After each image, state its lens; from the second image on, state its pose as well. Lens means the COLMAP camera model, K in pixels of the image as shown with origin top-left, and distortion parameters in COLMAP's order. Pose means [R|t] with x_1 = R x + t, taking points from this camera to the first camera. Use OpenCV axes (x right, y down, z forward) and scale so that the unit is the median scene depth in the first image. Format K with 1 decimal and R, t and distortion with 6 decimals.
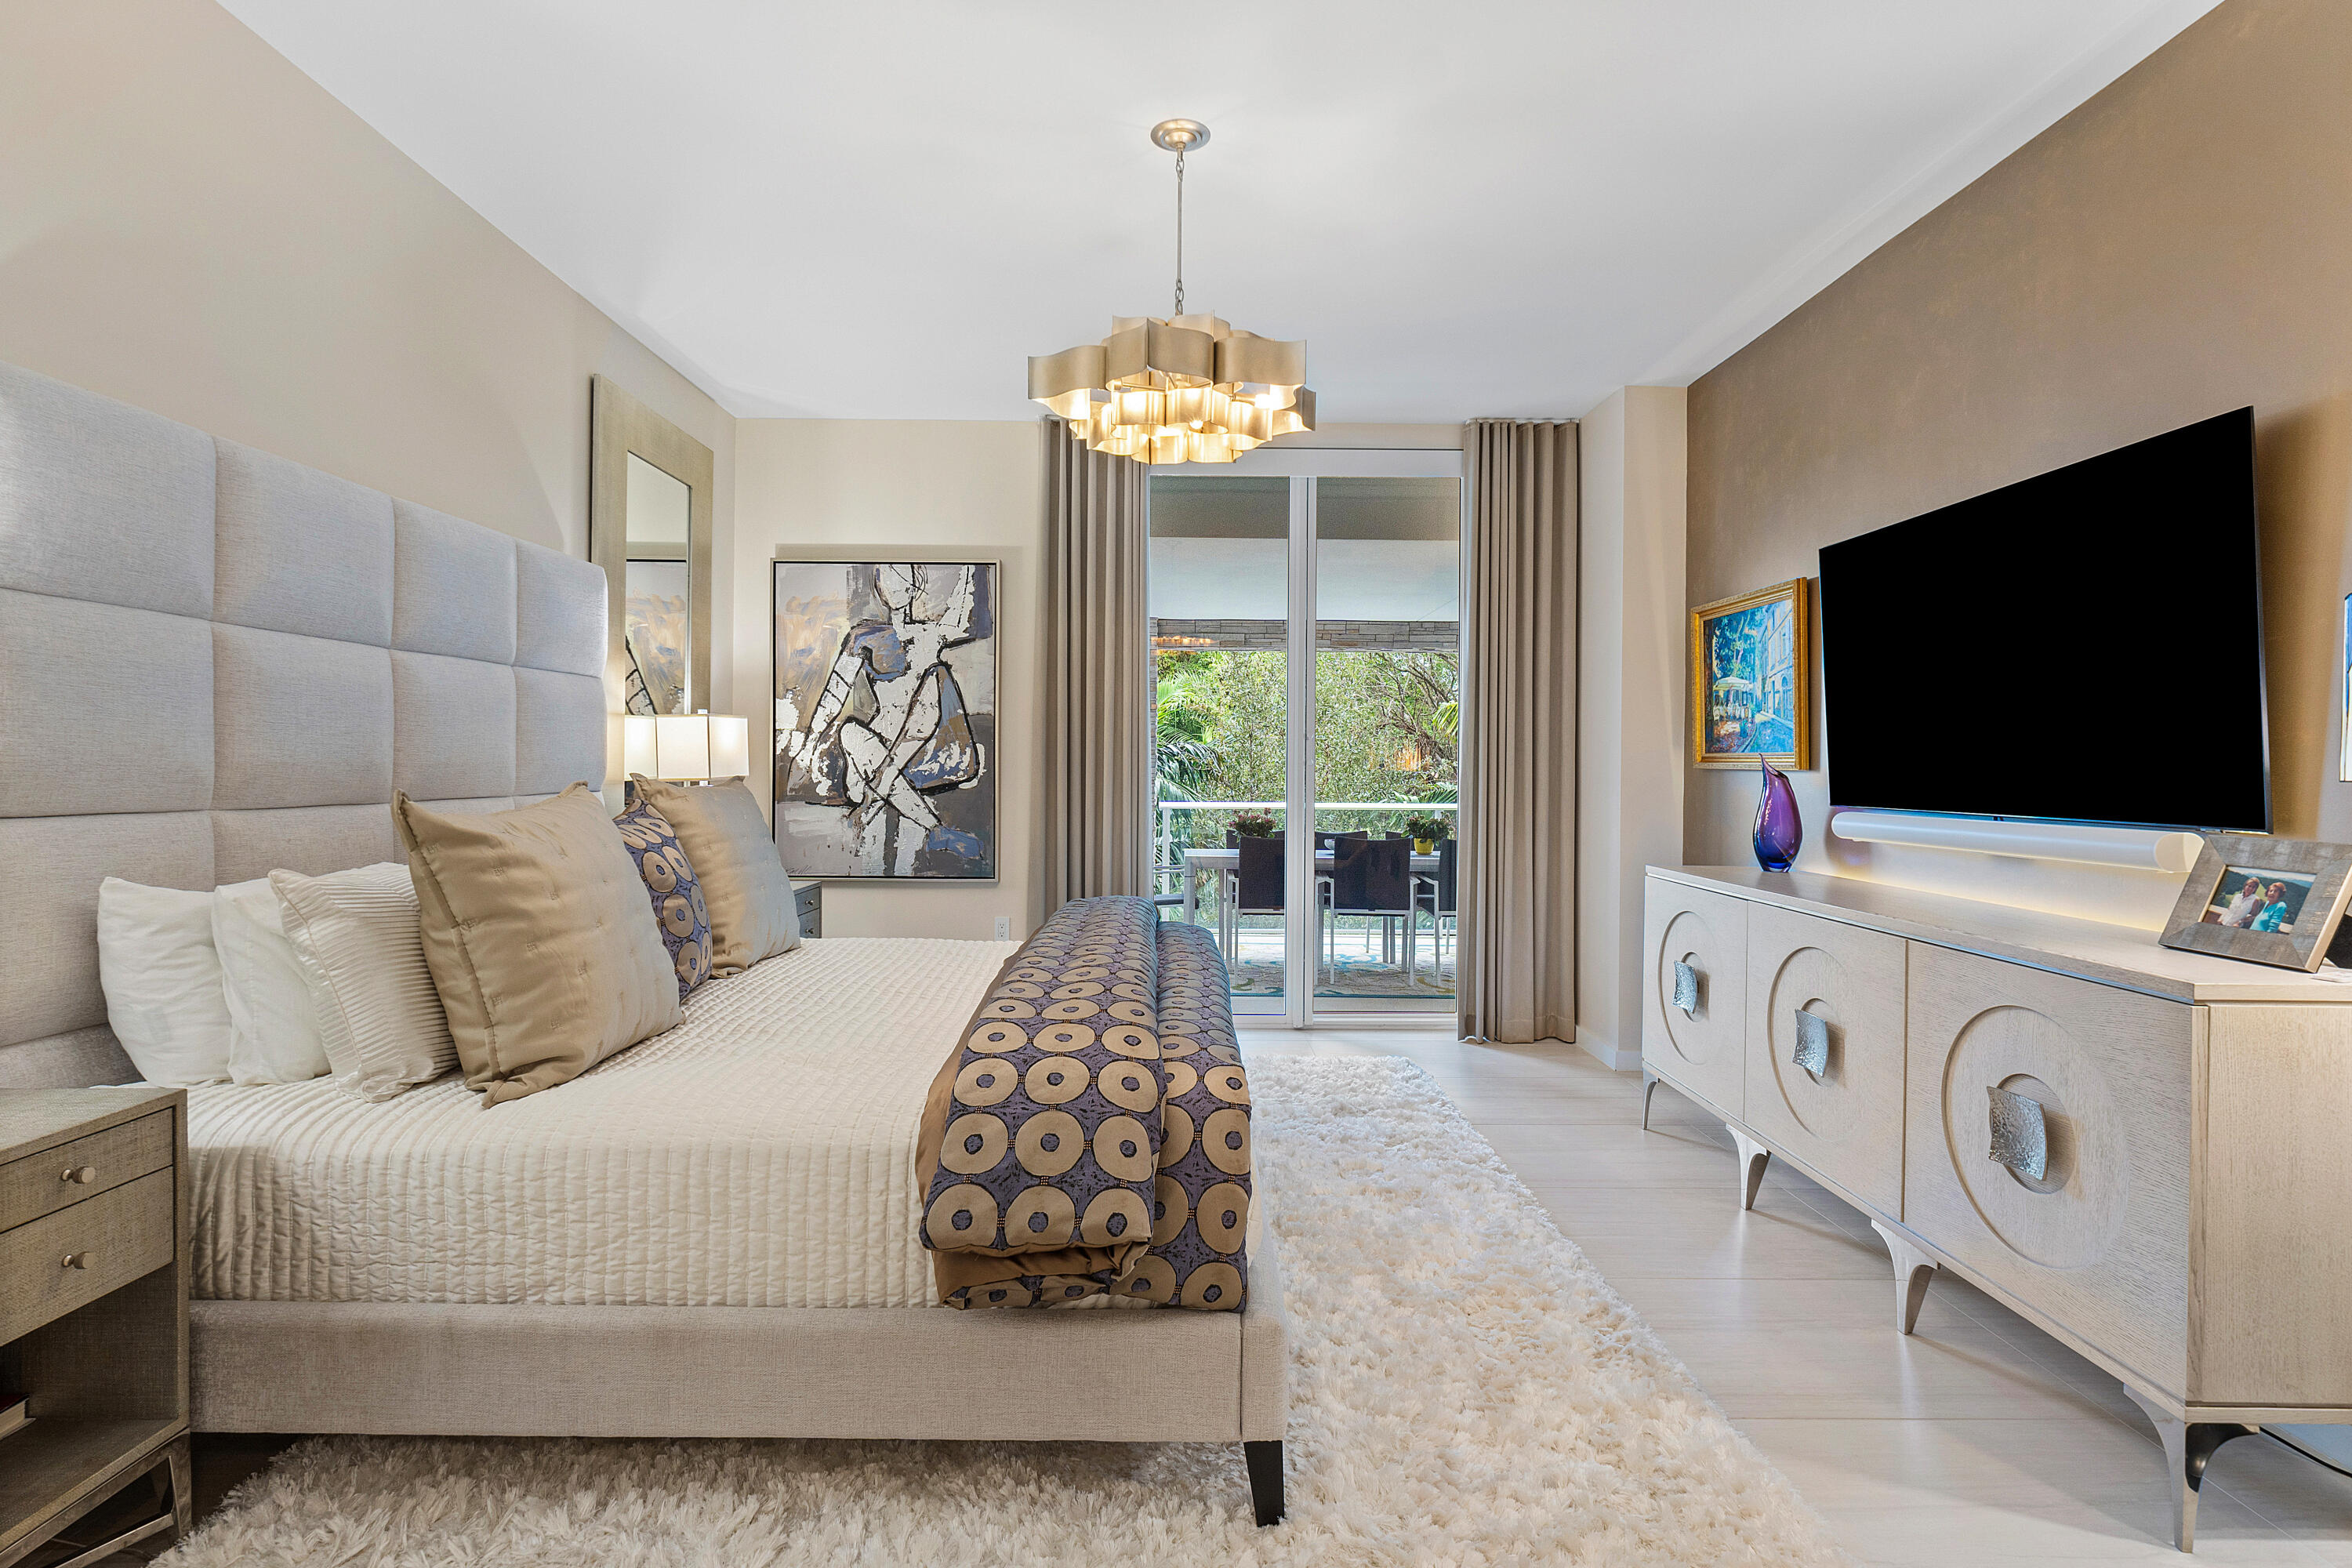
lens RADIAL K [[1119.2, 0, 1177.9], [0, 1119.2, 743.5], [0, 0, 1]] dist [-0.001573, 0.000281]
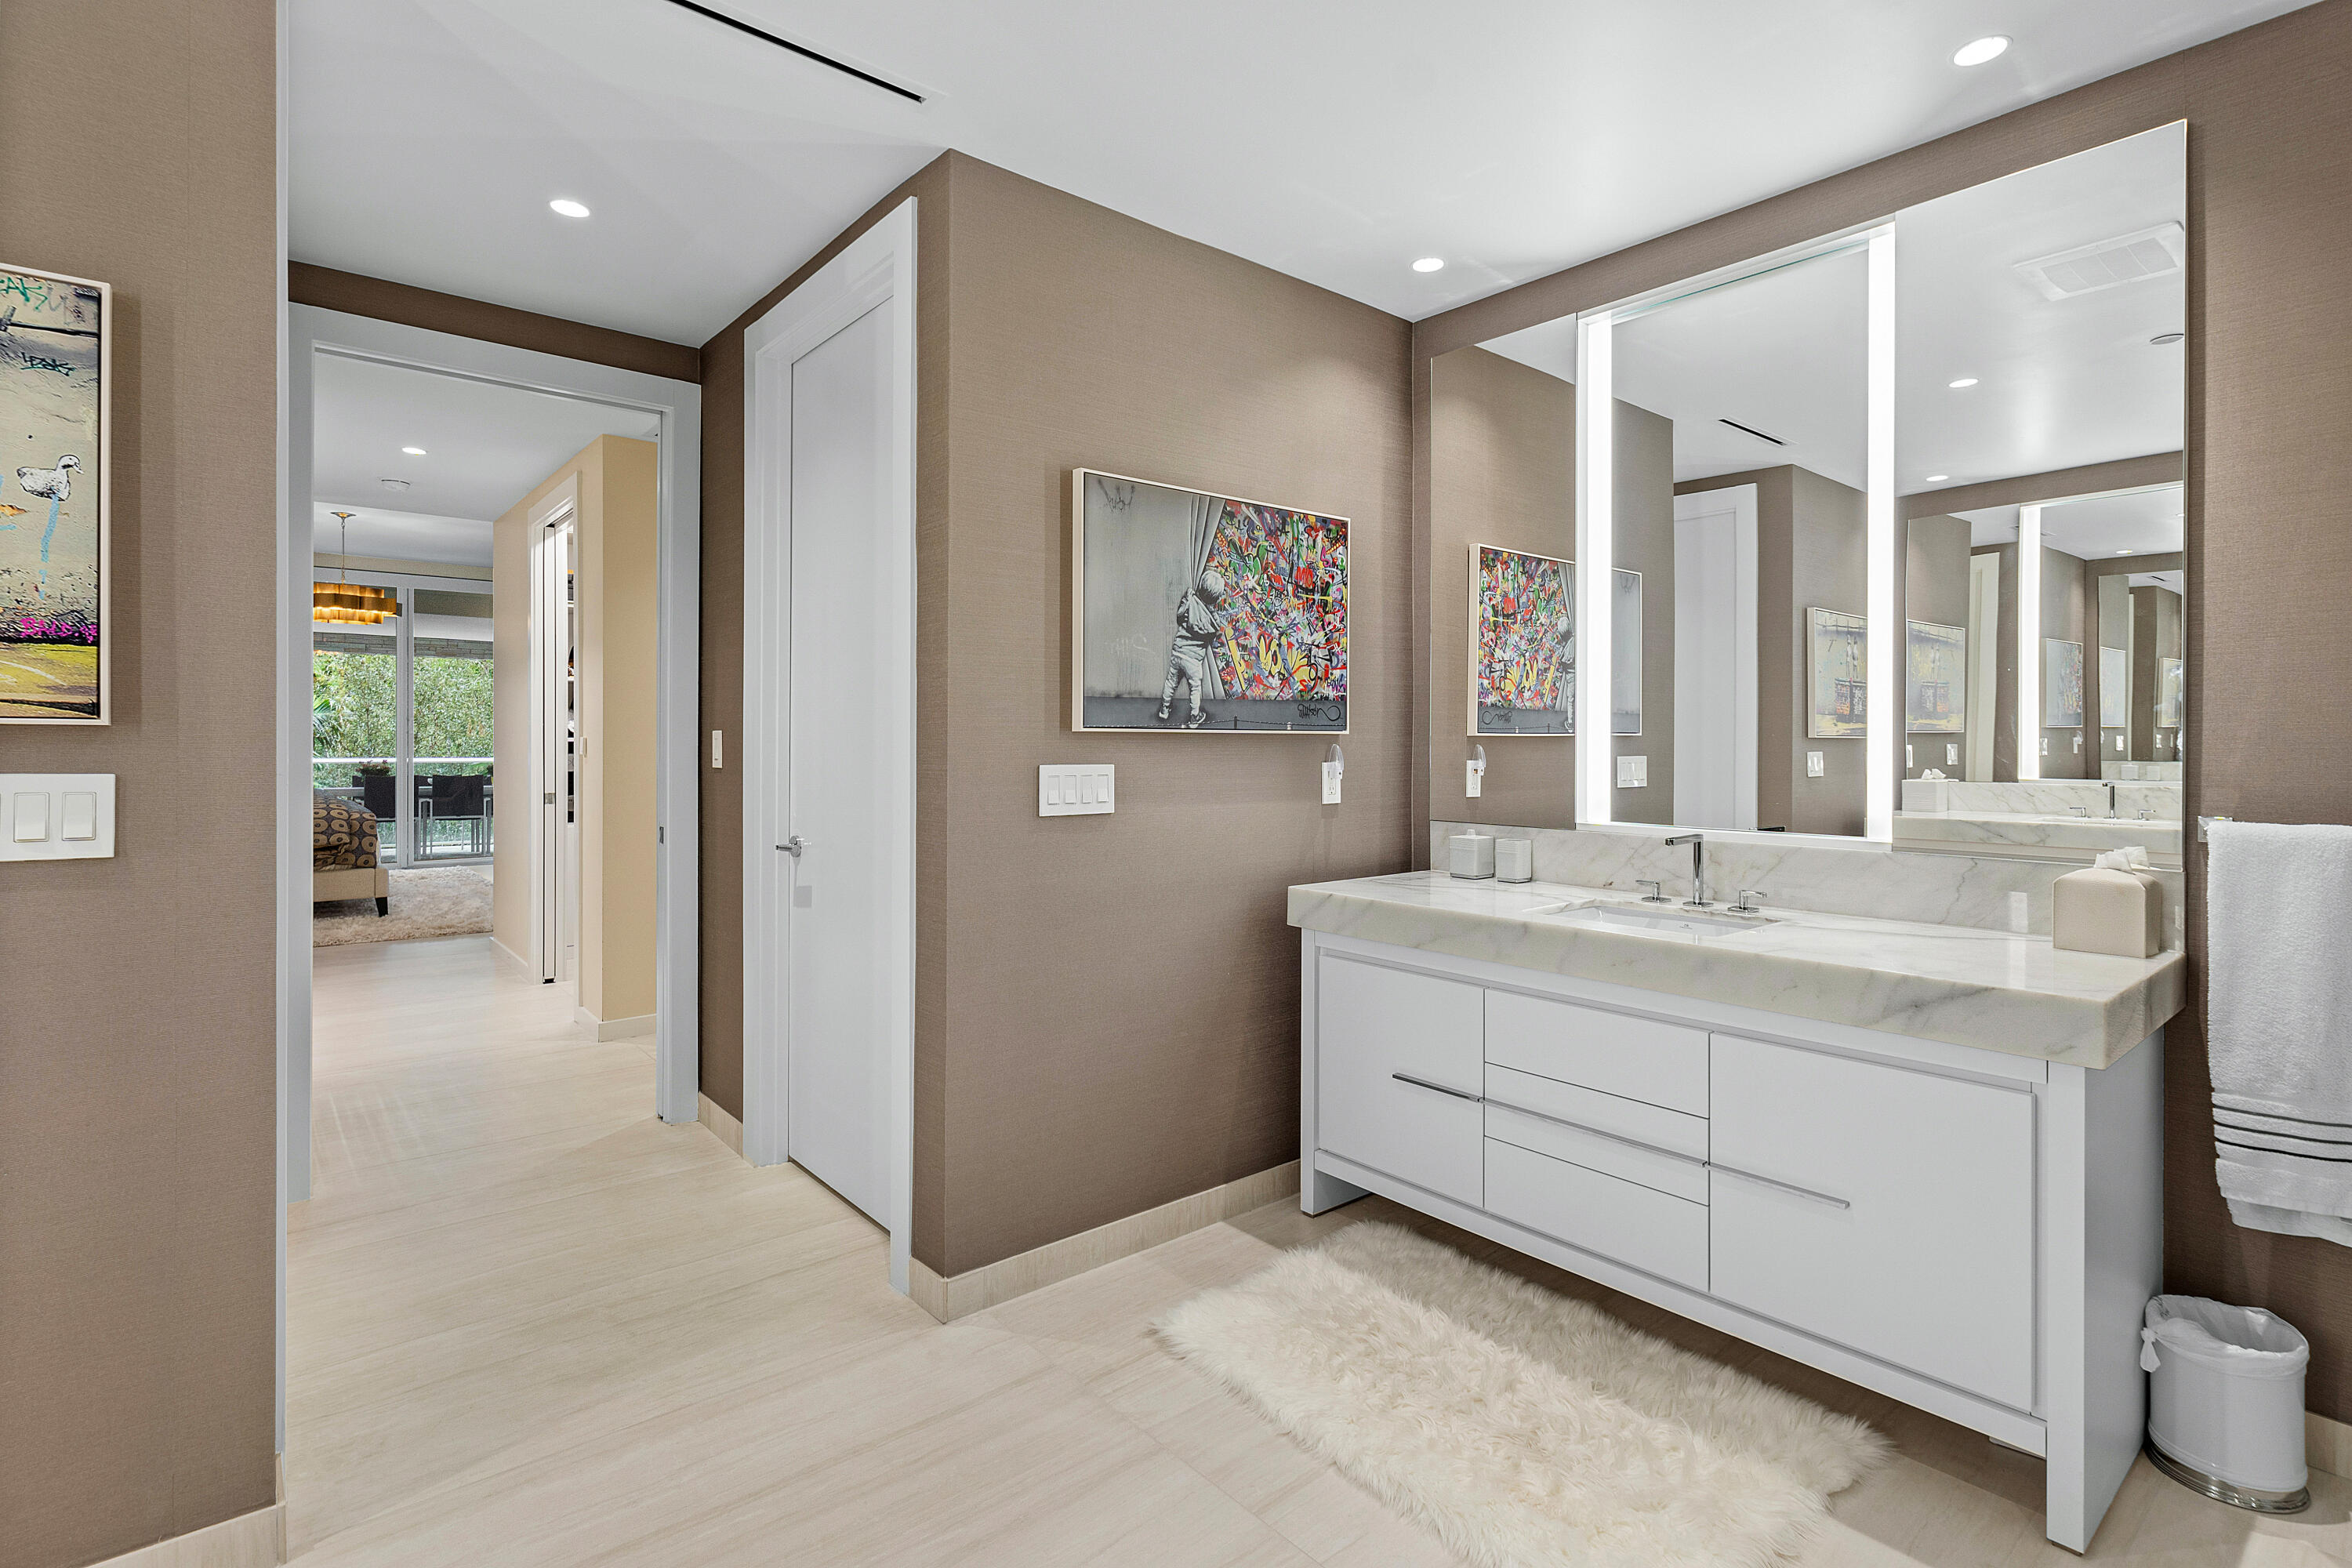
lens RADIAL K [[1120.5, 0, 1144.3], [0, 1120.5, 718.9], [0, 0, 1]] dist [-0.000161, -0.000208]
pose [[0.779952, -0.000859, 0.625839, -0.083902], [-0.004163, 0.999970, 0.006561, -0.017471], [-0.625826, -0.007723, 0.779925, -1.061608]]
